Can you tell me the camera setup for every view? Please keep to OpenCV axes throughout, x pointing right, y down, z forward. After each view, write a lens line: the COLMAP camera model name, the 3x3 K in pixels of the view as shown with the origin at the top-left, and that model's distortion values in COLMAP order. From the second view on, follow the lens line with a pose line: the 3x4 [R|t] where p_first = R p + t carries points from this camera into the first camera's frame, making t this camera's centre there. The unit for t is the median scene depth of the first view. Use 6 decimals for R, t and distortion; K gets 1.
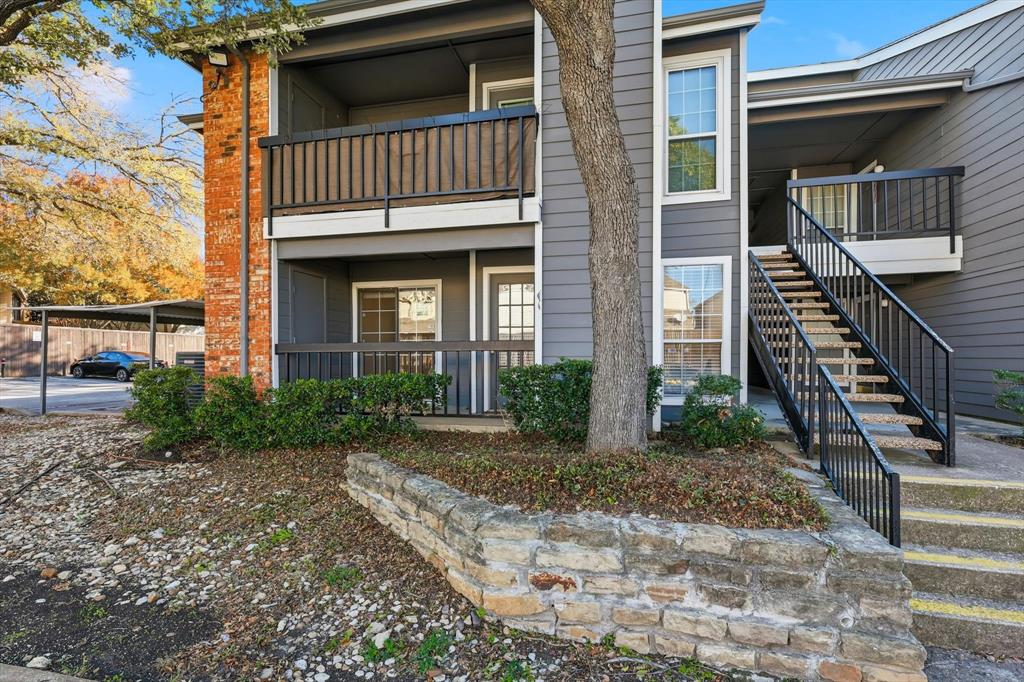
lens RADIAL K [[453.0, 0, 512.0], [0, 453.0, 348.6], [0, 0, 1]] dist [0.005554, 0.000509]
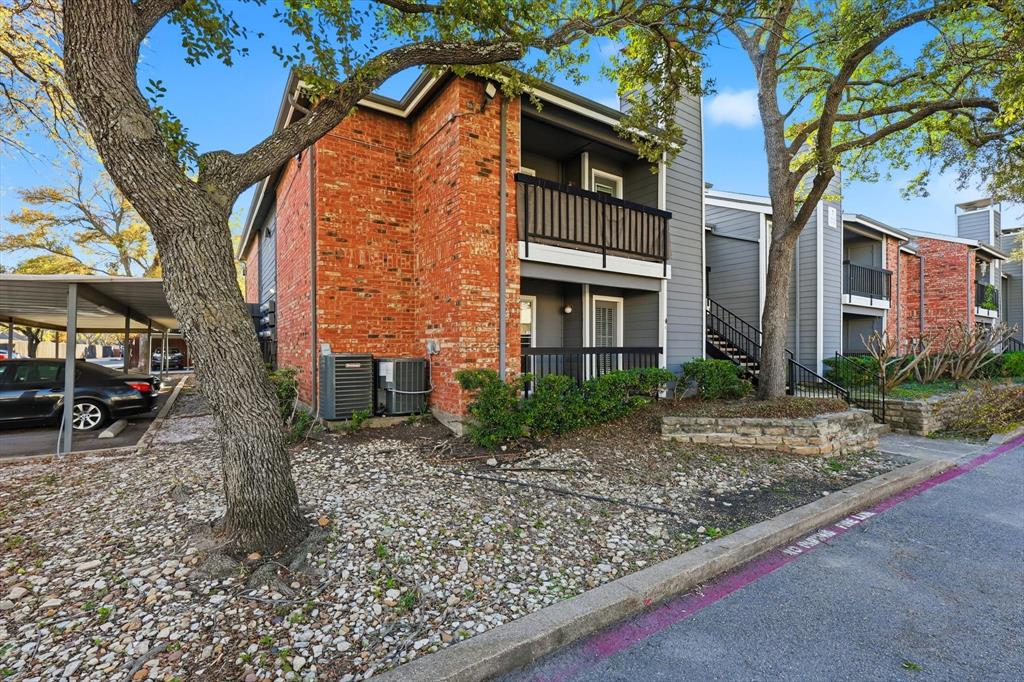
lens RADIAL K [[453.0, 0, 503.5], [0, 453.0, 341.8], [0, 0, 1]] dist [0.005554, 0.000509]
pose [[0.698751, 0.014573, 0.715217, -1.403791], [-0.008315, 0.999890, -0.012250, -0.010957], [-0.715317, 0.002613, 0.698795, 0.207423]]
